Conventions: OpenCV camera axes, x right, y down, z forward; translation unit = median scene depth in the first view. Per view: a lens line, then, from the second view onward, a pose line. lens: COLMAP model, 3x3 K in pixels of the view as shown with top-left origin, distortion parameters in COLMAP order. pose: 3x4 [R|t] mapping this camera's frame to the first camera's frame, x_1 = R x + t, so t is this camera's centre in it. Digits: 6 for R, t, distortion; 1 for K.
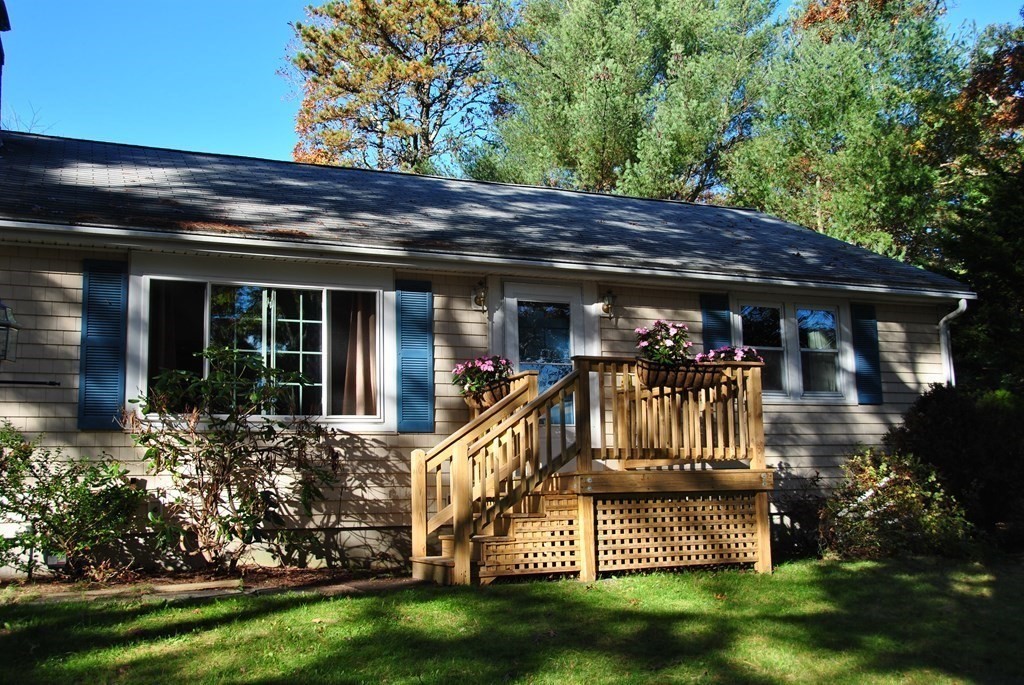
lens RADIAL K [[1045.6, 0, 512.0], [0, 1045.6, 342.5], [0, 0, 1]] dist [-0.019931, -0.000924]
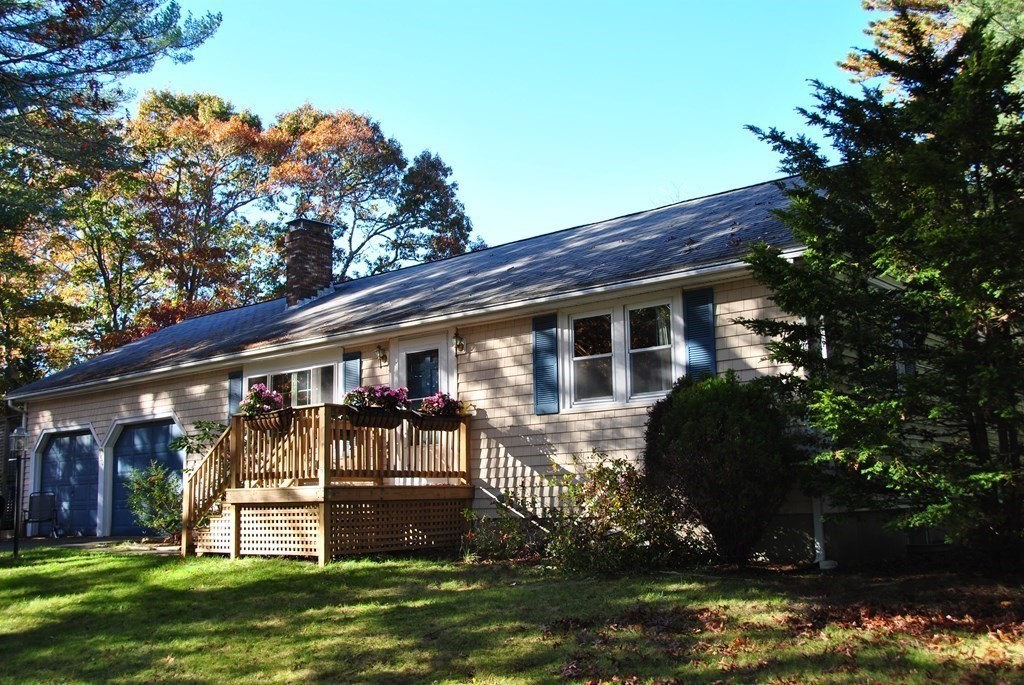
lens RADIAL K [[1022.7, 0, 512.0], [0, 1022.7, 342.5], [0, 0, 1]] dist [-0.016032, -0.005313]
pose [[0.442118, -0.125407, -0.888147, 1.304648], [0.144036, 0.987254, -0.067700, 0.057036], [0.885316, -0.097994, 0.454546, 0.561937]]
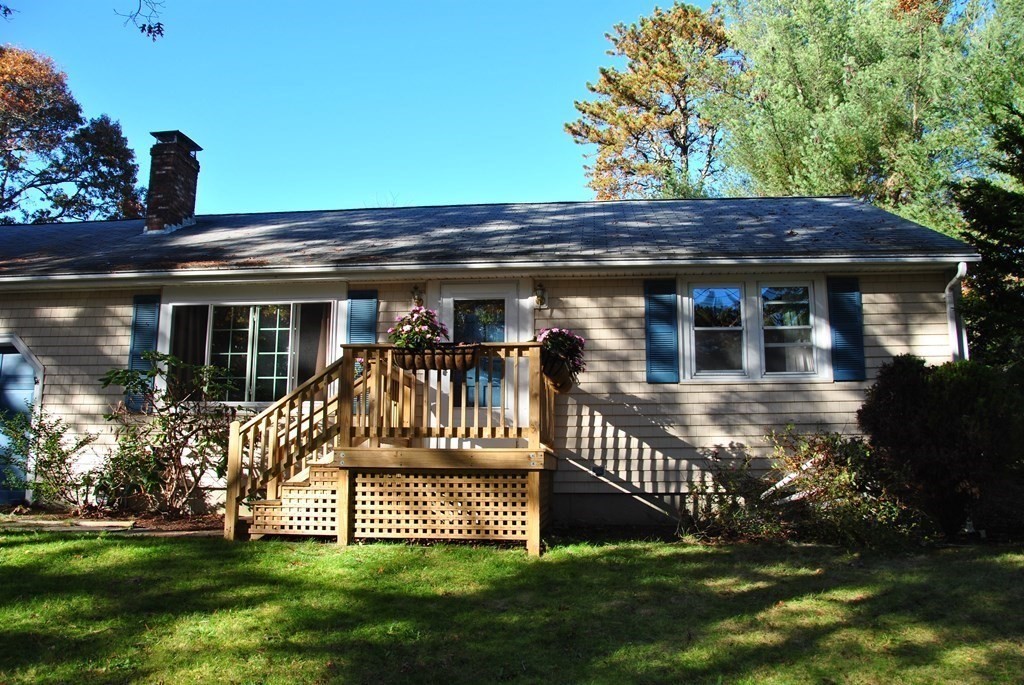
lens RADIAL K [[806.7, 0, 512.0], [0, 806.7, 342.5], [0, 0, 1]] dist [-0.166229, 0.121803]
pose [[0.874806, -0.052105, -0.481663, 0.517527], [0.047305, 0.998636, -0.022114, 0.031153], [0.482158, -0.003440, 0.876077, 0.273532]]
